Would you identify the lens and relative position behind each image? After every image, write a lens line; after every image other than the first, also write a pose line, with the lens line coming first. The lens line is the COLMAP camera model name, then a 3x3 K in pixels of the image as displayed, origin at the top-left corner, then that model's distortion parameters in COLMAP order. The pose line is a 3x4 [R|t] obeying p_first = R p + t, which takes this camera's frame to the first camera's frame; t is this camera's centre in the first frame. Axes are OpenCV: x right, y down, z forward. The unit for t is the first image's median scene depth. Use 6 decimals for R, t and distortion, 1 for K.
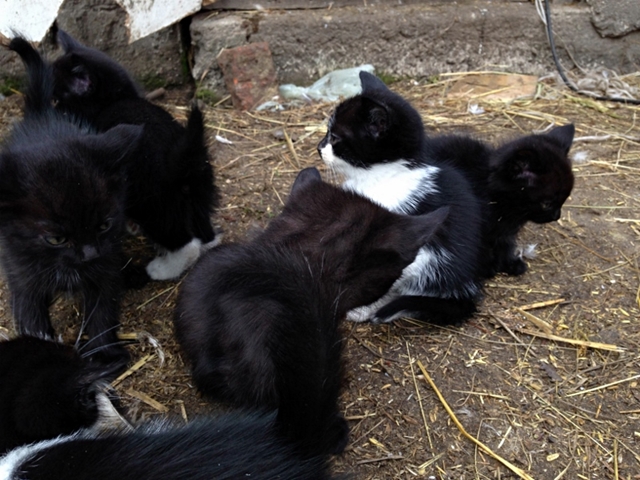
lens RADIAL K [[596.6, 0, 317.5], [0, 596.6, 232.3], [0, 0, 1]] dist [0.137348, -0.292641]
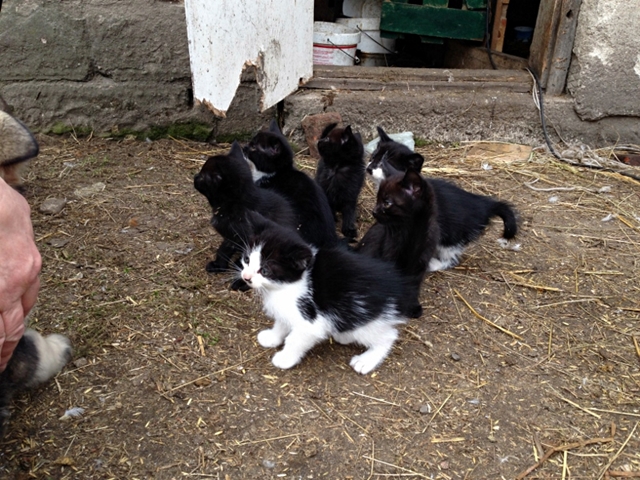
lens RADIAL K [[584.2, 0, 319.1], [0, 584.2, 232.2], [0, 0, 1]] dist [0.132130, -0.248516]
pose [[0.998264, 0.057570, -0.012462, -0.093804], [-0.058424, 0.994661, -0.085068, 0.080224], [0.007498, 0.085649, 0.996297, -0.334709]]
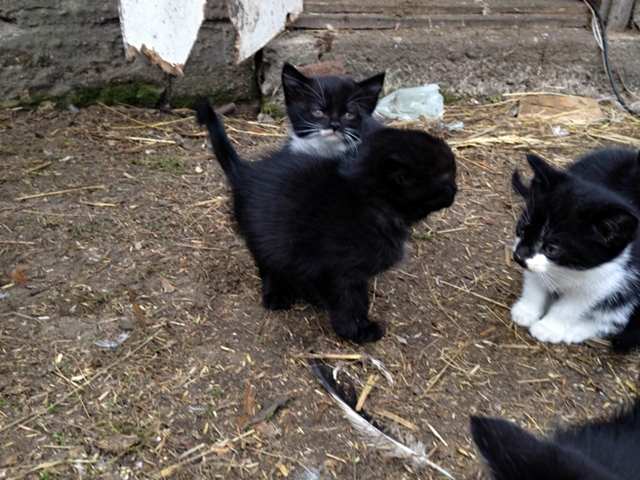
lens RADIAL K [[610.5, 0, 332.7], [0, 610.5, 206.3], [0, 0, 1]] dist [0.149162, -0.359115]
pose [[0.998225, 0.010838, 0.058563, -0.150546], [-0.007540, 0.998389, -0.056244, -0.009743], [-0.059078, 0.055702, 0.996698, -0.025210]]
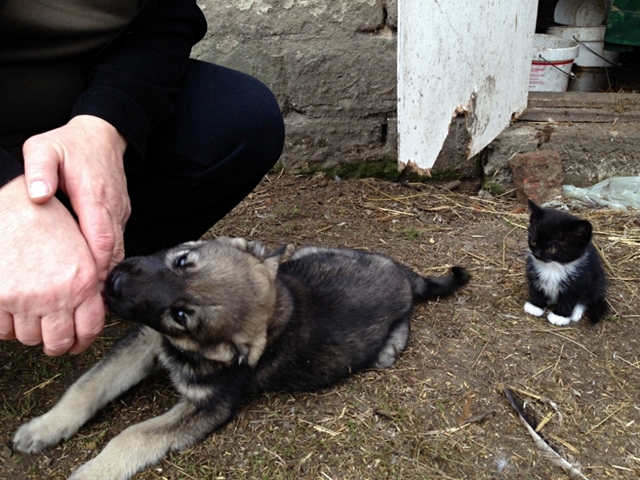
lens RADIAL K [[584.2, 0, 319.1], [0, 584.2, 232.2], [0, 0, 1]] dist [0.132130, -0.248516]
pose [[0.948867, 0.113797, -0.294450, -0.161529], [-0.135177, 0.989390, -0.053234, -0.030638], [0.285269, 0.090315, 0.954183, -0.225719]]
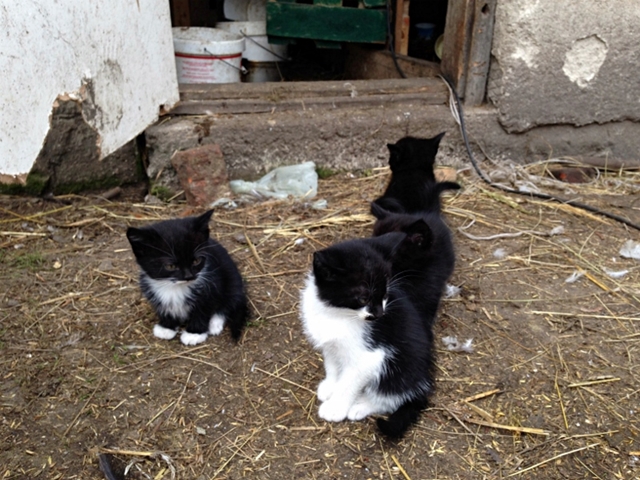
lens RADIAL K [[595.5, 0, 319.1], [0, 595.5, 232.4], [0, 0, 1]] dist [0.116934, -0.240769]
pose [[0.991603, -0.031882, 0.125331, -0.042020], [0.043499, 0.994893, -0.091077, -0.047414], [-0.121787, 0.095764, 0.987926, -0.083123]]
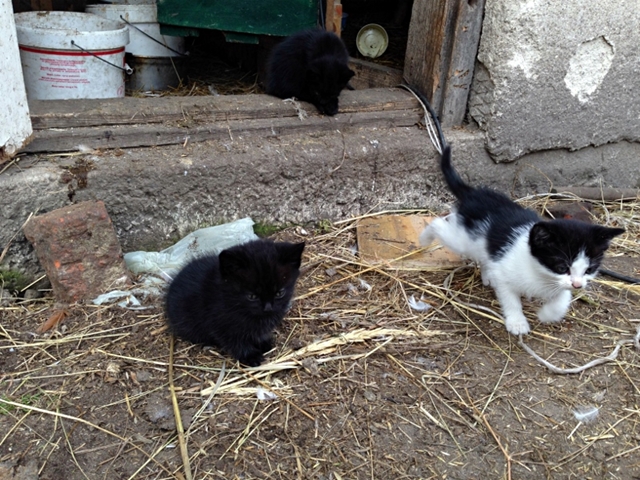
lens RADIAL K [[593.9, 0, 324.3], [0, 593.9, 234.9], [0, 0, 1]] dist [0.136116, -0.267925]
pose [[0.946656, -0.080580, 0.312009, -0.059566], [0.100850, 0.993676, -0.049359, -0.212329], [-0.306059, 0.078192, 0.948796, 0.259776]]
